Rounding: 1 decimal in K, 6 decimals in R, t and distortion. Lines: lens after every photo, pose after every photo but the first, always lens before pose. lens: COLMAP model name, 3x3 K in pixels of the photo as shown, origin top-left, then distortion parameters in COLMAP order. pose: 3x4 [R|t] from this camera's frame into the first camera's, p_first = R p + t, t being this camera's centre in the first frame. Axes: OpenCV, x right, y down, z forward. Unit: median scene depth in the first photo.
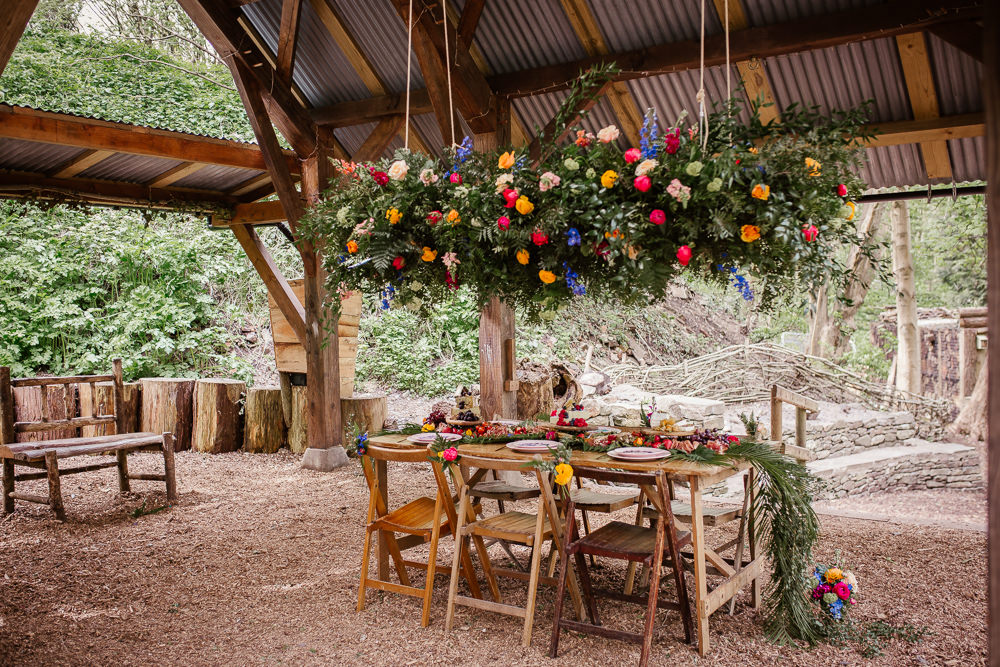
lens RADIAL K [[989.7, 0, 489.8], [0, 989.7, 333.4], [0, 0, 1]] dist [-0.077492, 0.135206]
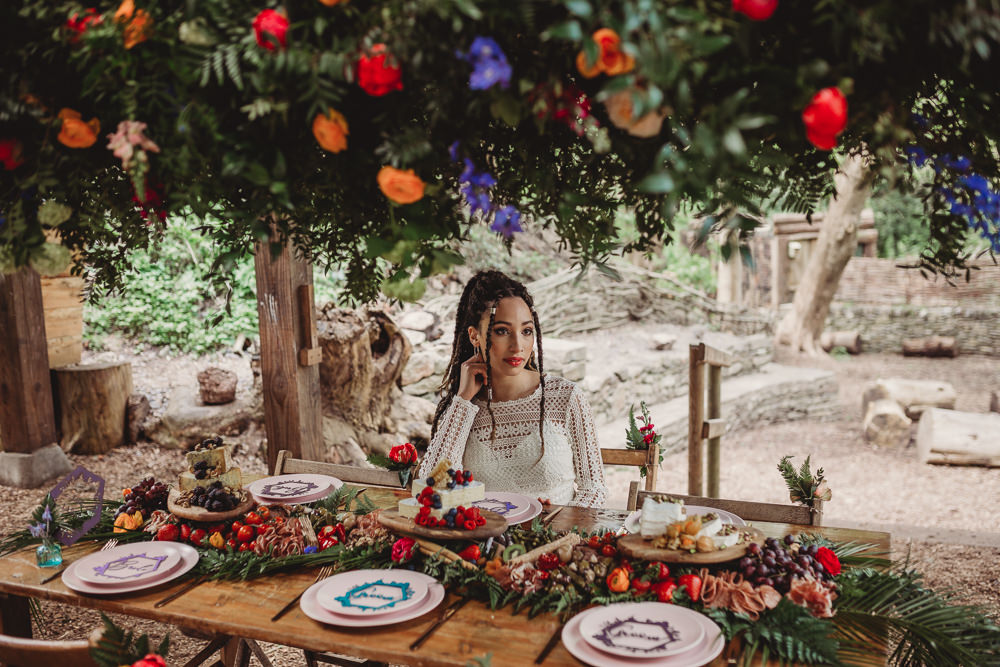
lens RADIAL K [[957.9, 0, 500.0], [0, 957.9, 333.5], [0, 0, 1]] dist [-0.077083, 0.129176]
pose [[0.976407, -0.039239, 0.212342, 0.009561], [0.018659, 0.995005, 0.098068, -0.018593], [-0.215129, -0.091792, 0.972262, 0.325006]]
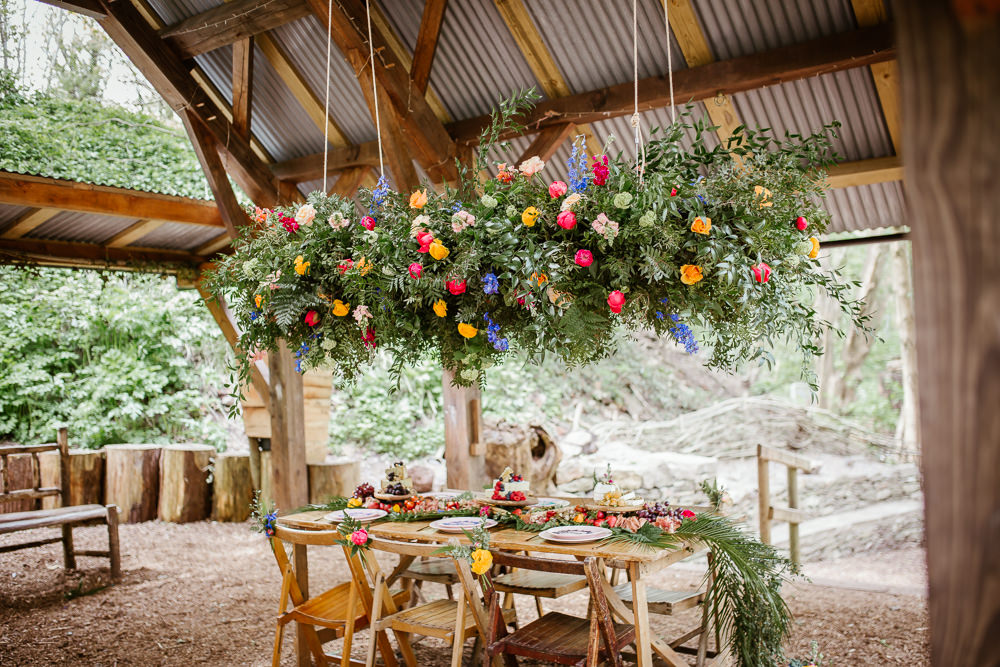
lens RADIAL K [[957.9, 0, 500.0], [0, 957.9, 333.5], [0, 0, 1]] dist [-0.077083, 0.129176]
pose [[0.999746, -0.018929, -0.012215, 0.049208], [0.018171, 0.998063, -0.059505, -0.001924], [0.013317, 0.059268, 0.998153, 0.079811]]
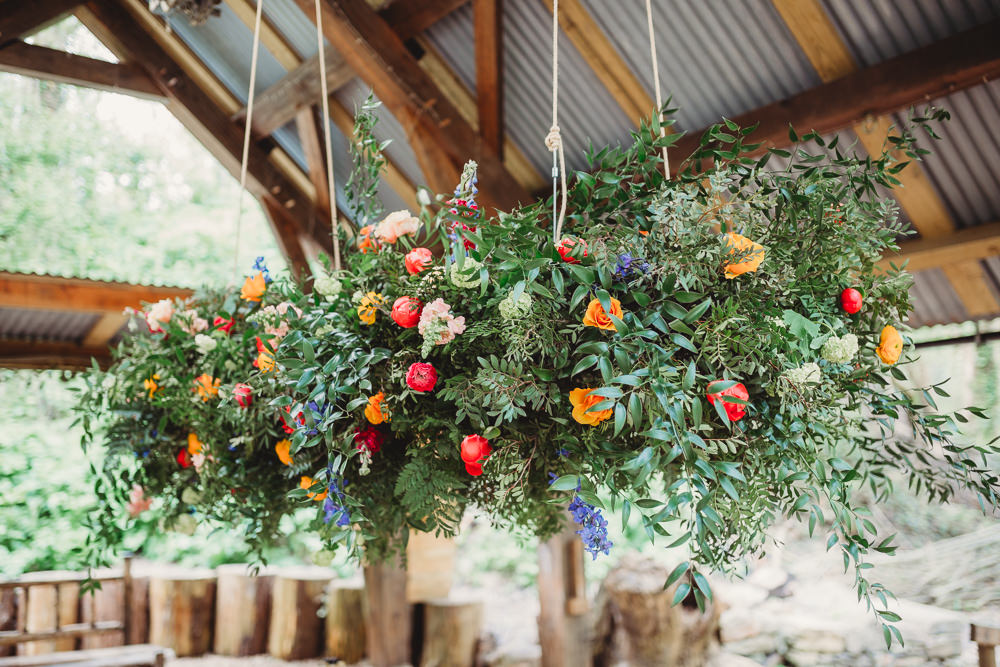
lens RADIAL K [[983.4, 0, 490.2], [0, 983.4, 346.0], [0, 0, 1]] dist [-0.064614, 0.098514]
pose [[0.952399, -0.045250, -0.301478, 0.162522], [0.002026, 0.989840, -0.142170, -0.029180], [0.304848, 0.134792, 0.942814, 0.251440]]
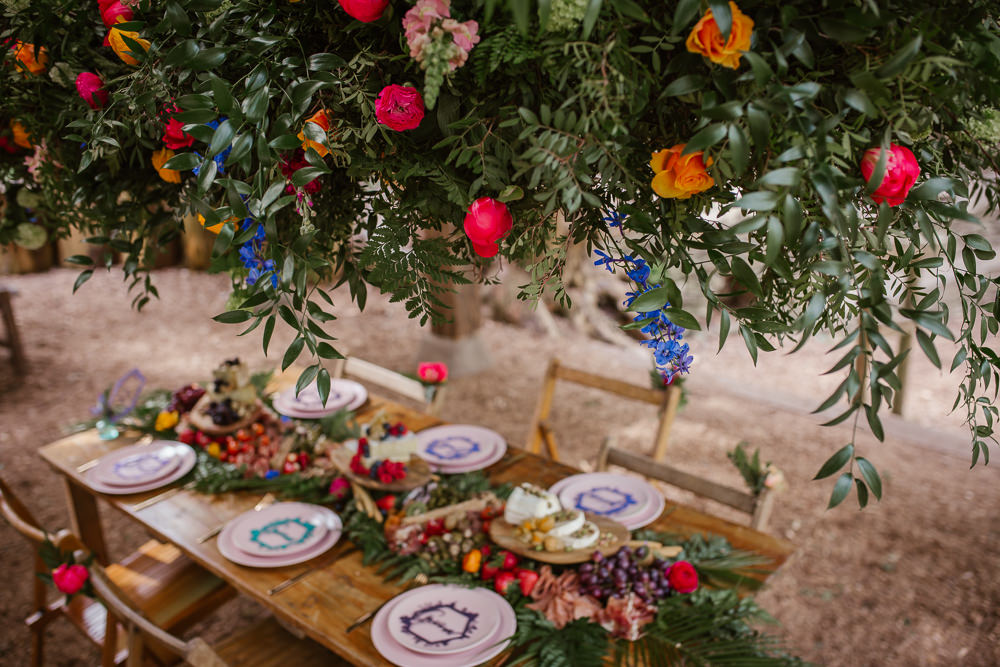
lens RADIAL K [[957.9, 0, 500.0], [0, 957.9, 333.5], [0, 0, 1]] dist [-0.077083, 0.129176]
pose [[0.991926, 0.026770, -0.123957, 0.112104], [0.011679, 0.954027, 0.299492, -0.064661], [0.126276, -0.298522, 0.946012, 0.318557]]
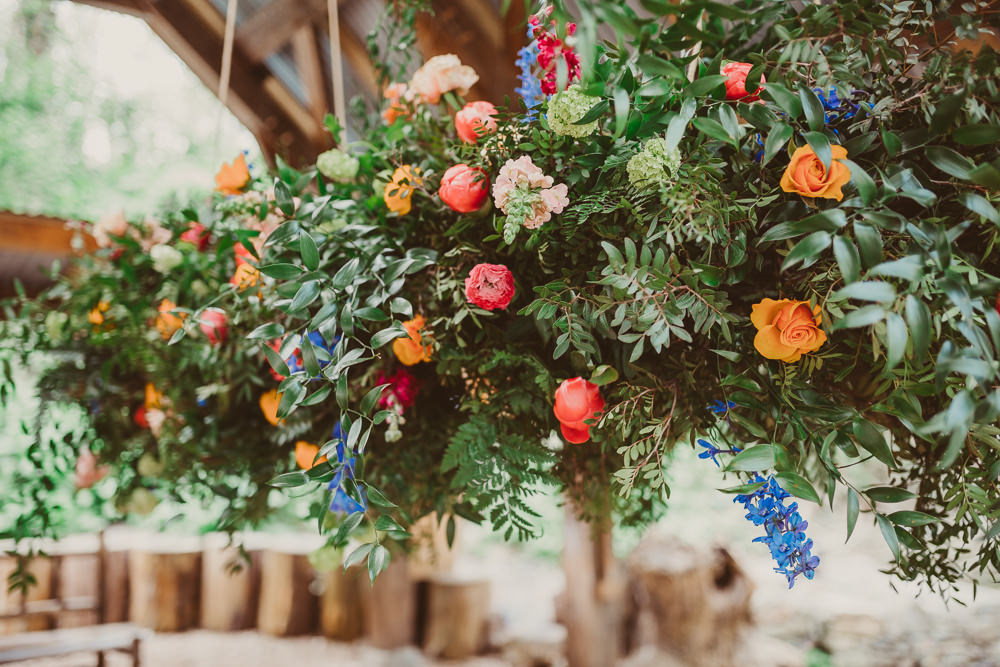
lens RADIAL K [[957.9, 0, 500.0], [0, 957.9, 333.5], [0, 0, 1]] dist [-0.077083, 0.129176]
pose [[0.958531, -0.027536, -0.283656, 0.119378], [-0.008388, 0.992164, -0.124662, -0.030283], [0.284866, 0.121872, 0.950788, 0.330444]]
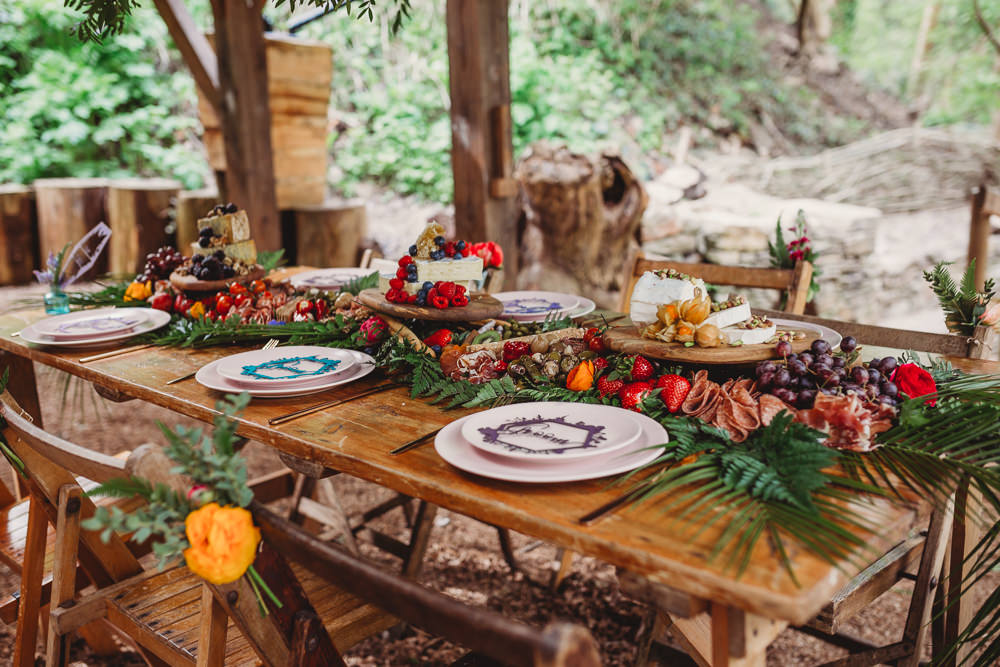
lens RADIAL K [[983.4, 0, 490.2], [0, 983.4, 346.0], [0, 0, 1]] dist [-0.064614, 0.098514]
pose [[0.989977, 0.018832, -0.139971, 0.085624], [0.011063, 0.977685, 0.209784, 0.019777], [0.140798, -0.209230, 0.967677, 0.368488]]
